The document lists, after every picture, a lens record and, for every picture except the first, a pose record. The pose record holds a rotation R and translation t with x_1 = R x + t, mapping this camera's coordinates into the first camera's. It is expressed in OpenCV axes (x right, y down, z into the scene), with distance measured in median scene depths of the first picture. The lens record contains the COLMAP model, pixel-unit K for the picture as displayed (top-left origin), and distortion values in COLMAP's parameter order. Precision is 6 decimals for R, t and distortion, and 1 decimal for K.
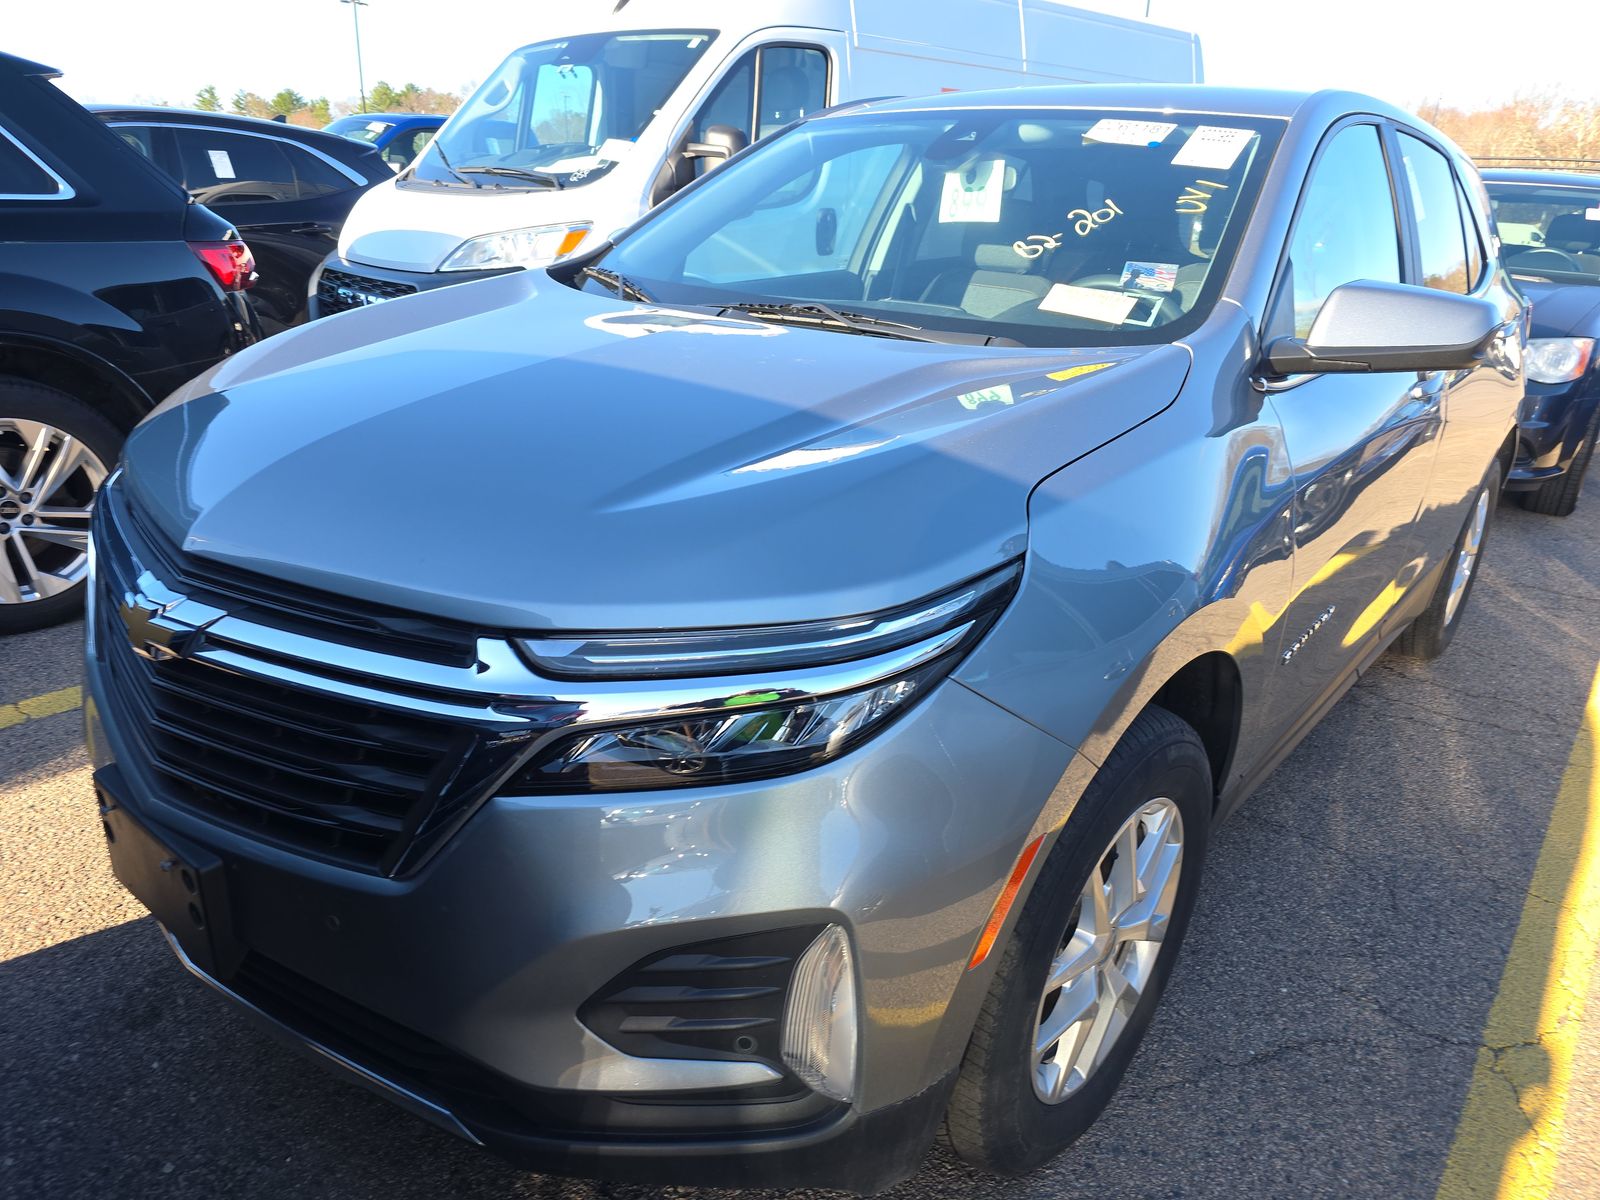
lens RADIAL K [[1096.6, 0, 800.0], [0, 1096.6, 600.0], [0, 0, 1]] dist [0.052361, -0.044102]
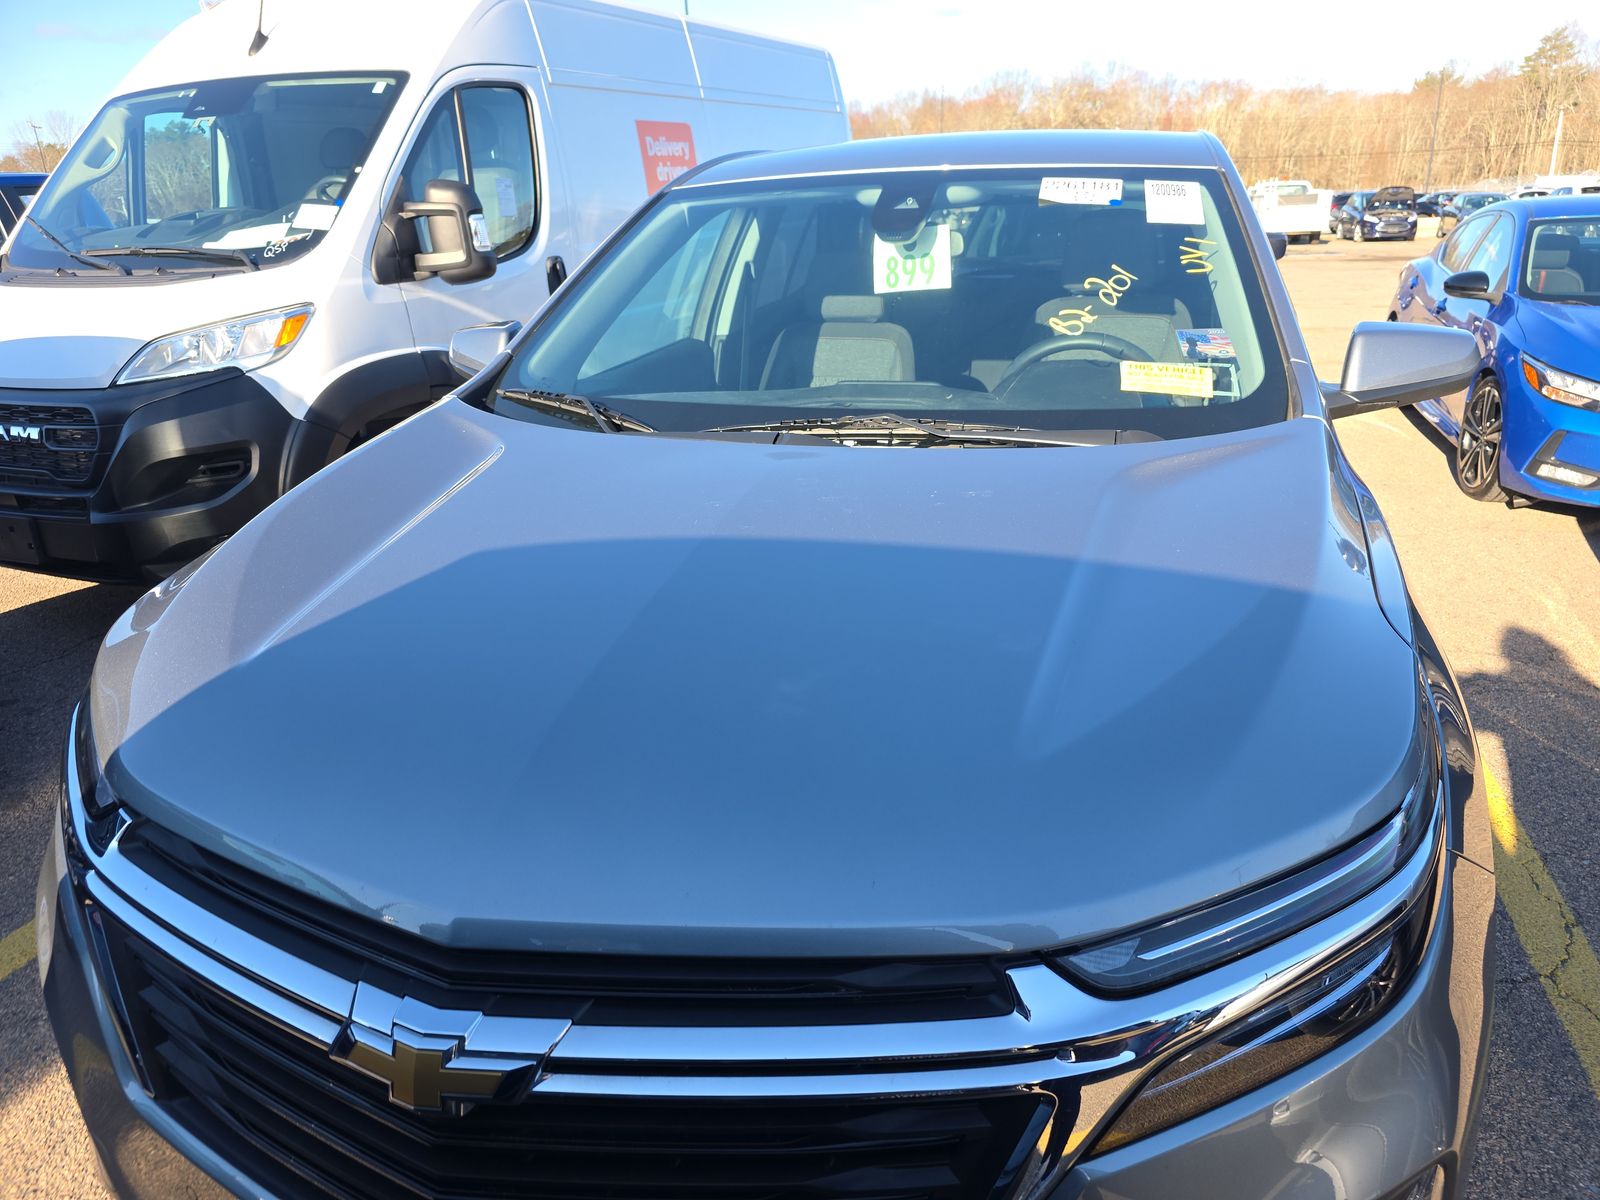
lens RADIAL K [[1088.1, 0, 800.0], [0, 1088.1, 600.0], [0, 0, 1]] dist [0.050373, -0.046255]
pose [[0.919188, -0.201799, 0.338188, -0.228544], [0.200750, 0.978887, 0.038475, -0.100926], [-0.338812, 0.032525, 0.940292, 0.114373]]
